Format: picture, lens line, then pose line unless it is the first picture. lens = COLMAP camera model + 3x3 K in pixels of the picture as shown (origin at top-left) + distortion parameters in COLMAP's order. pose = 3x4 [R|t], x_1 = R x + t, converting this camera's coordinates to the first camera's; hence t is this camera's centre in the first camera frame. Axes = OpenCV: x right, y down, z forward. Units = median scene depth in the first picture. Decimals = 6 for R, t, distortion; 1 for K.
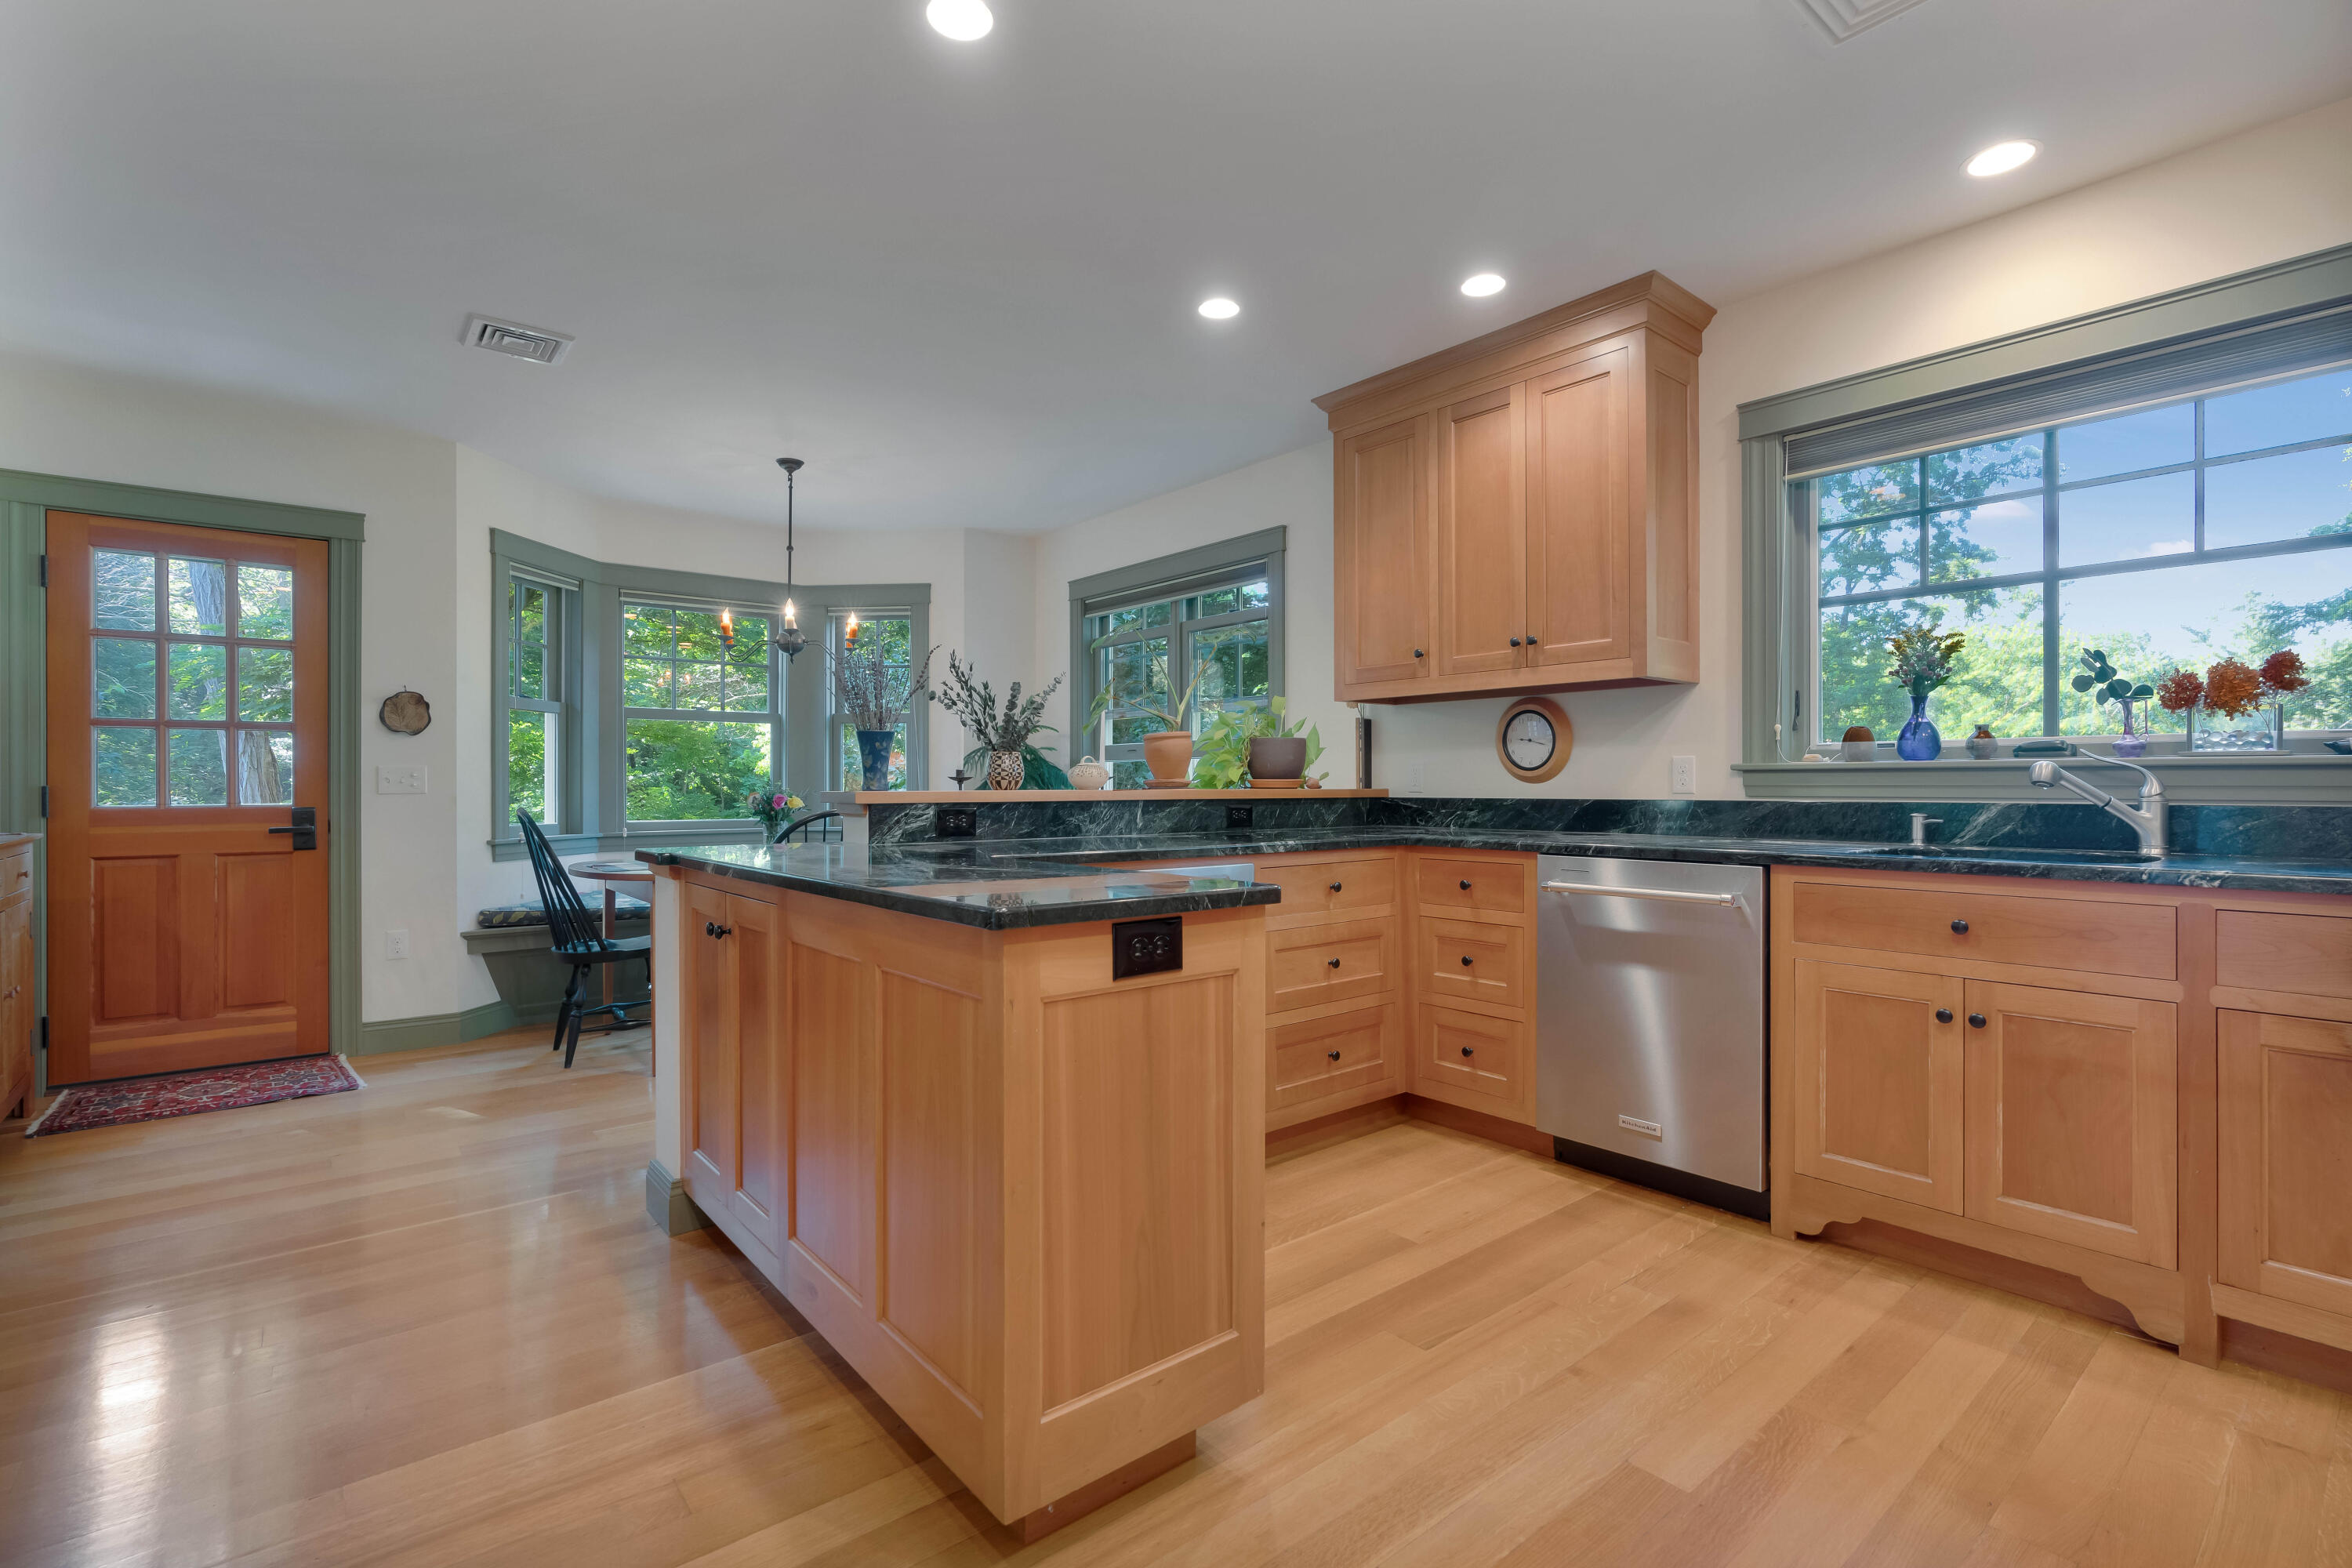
lens RADIAL K [[1066.6, 0, 1185.7], [0, 1066.6, 788.7], [0, 0, 1]] dist [-0.012291, 0.002142]
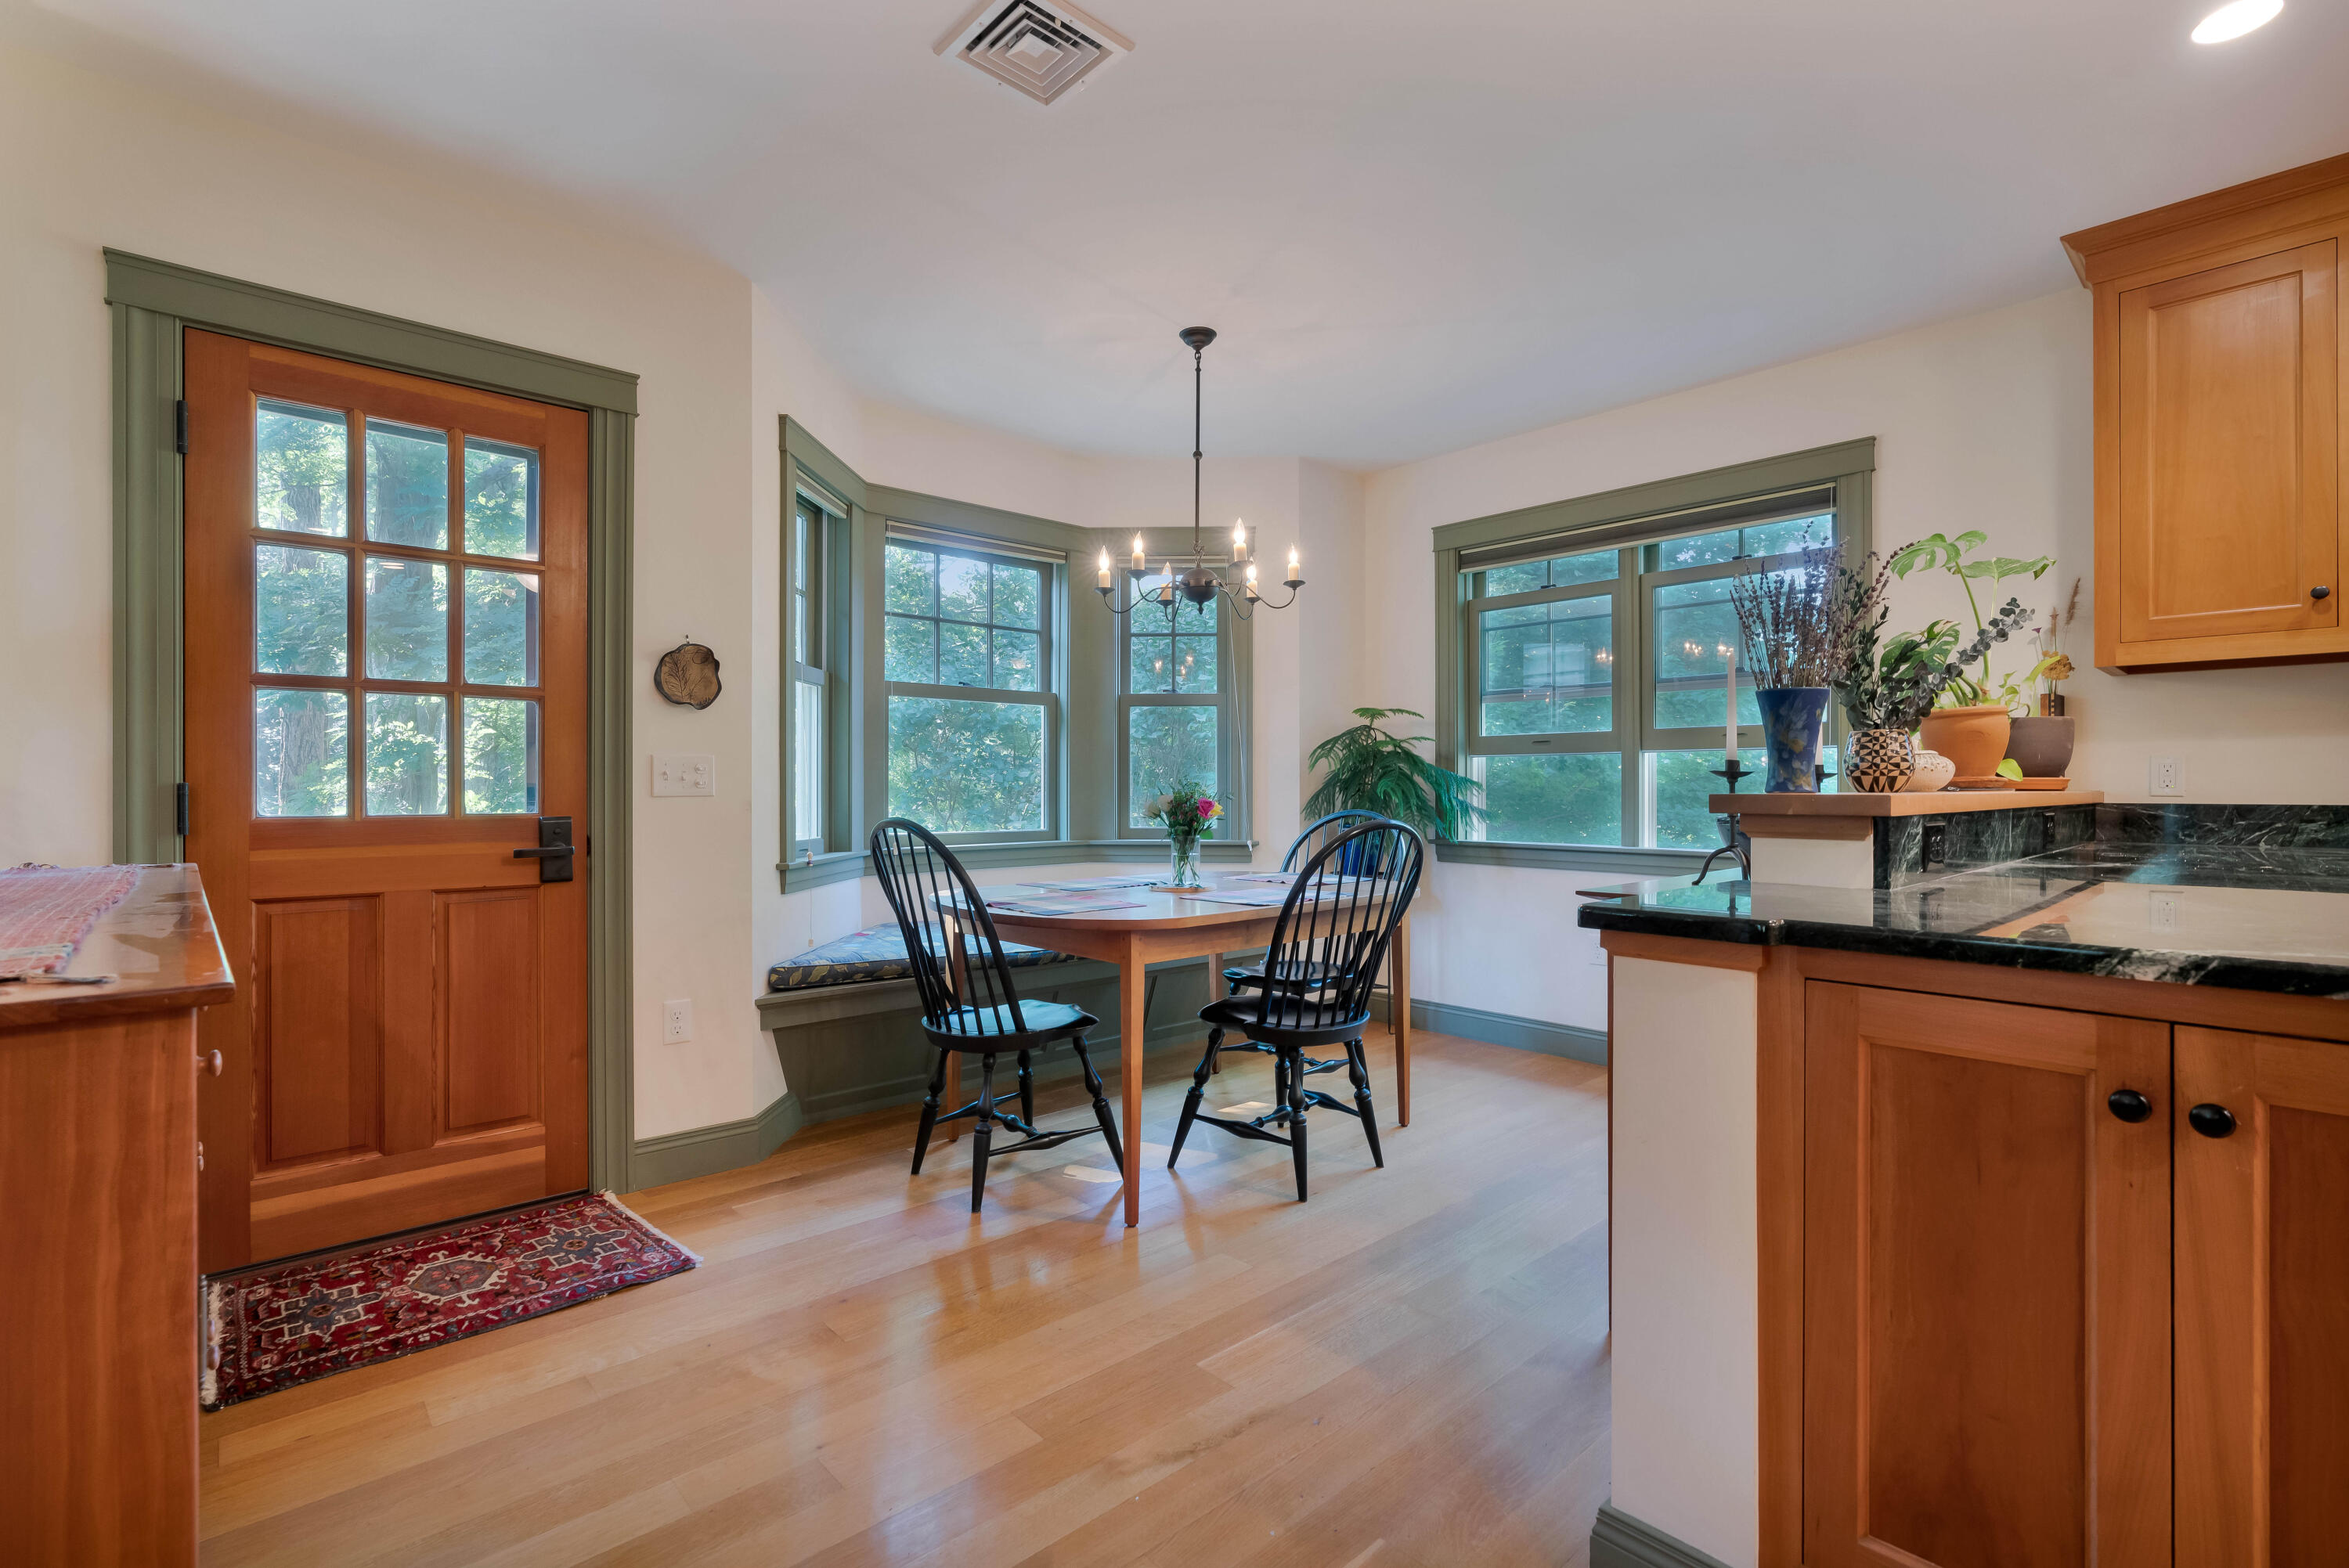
lens RADIAL K [[1065.1, 0, 1166.0], [0, 1065.1, 793.0], [0, 0, 1]] dist [-0.012291, 0.002142]
pose [[0.998633, 0.002070, 0.052232, -0.478074], [-0.002019, 0.999997, -0.001030, 0.002885], [-0.052234, 0.000923, 0.998634, 0.318472]]
